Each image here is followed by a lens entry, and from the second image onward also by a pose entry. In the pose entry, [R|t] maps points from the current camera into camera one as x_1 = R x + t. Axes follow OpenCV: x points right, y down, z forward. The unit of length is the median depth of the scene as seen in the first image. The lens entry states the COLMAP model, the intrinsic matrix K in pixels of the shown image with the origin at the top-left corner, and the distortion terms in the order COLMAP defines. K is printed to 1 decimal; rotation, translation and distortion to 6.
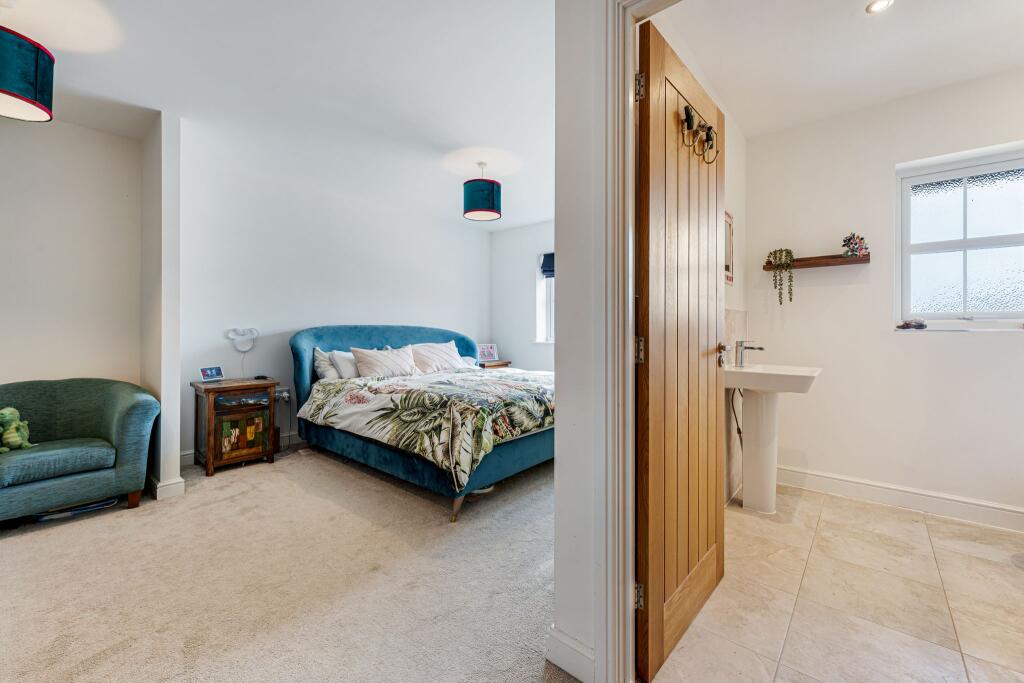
lens RADIAL K [[418.8, 0, 506.4], [0, 418.8, 333.0], [0, 0, 1]] dist [-0.000256, -0.000004]
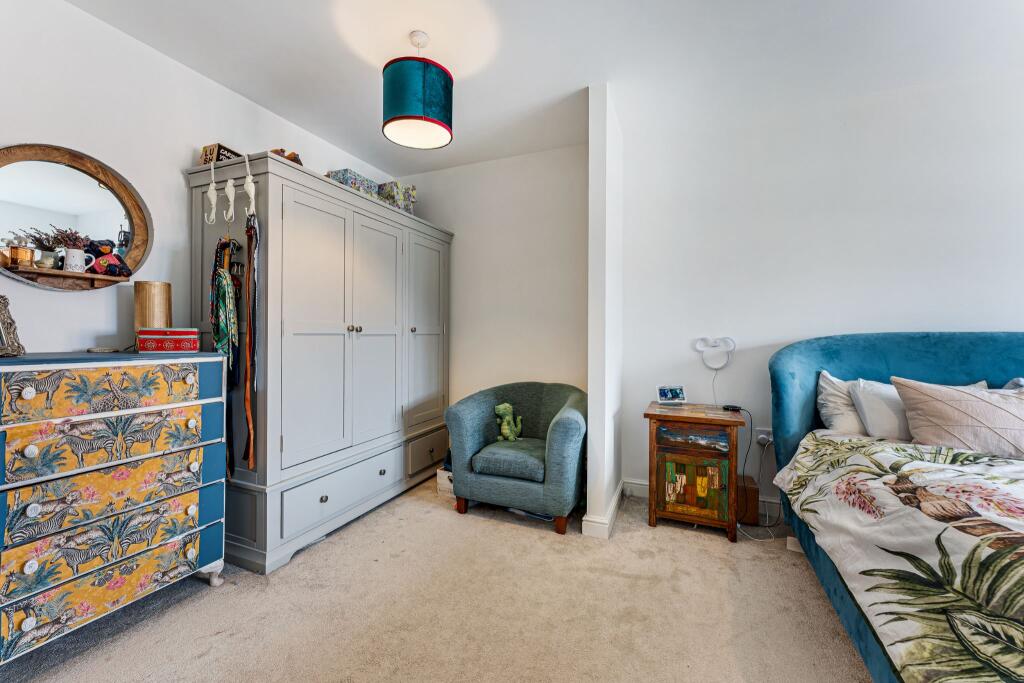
lens RADIAL K [[418.8, 0, 506.4], [0, 418.8, 333.0], [0, 0, 1]] dist [-0.000256, -0.000004]
pose [[0.311873, -0.003502, -0.950117, -0.052171], [-0.016094, 0.999830, -0.008968, -0.008316], [0.949988, 0.018089, 0.311763, 0.536869]]
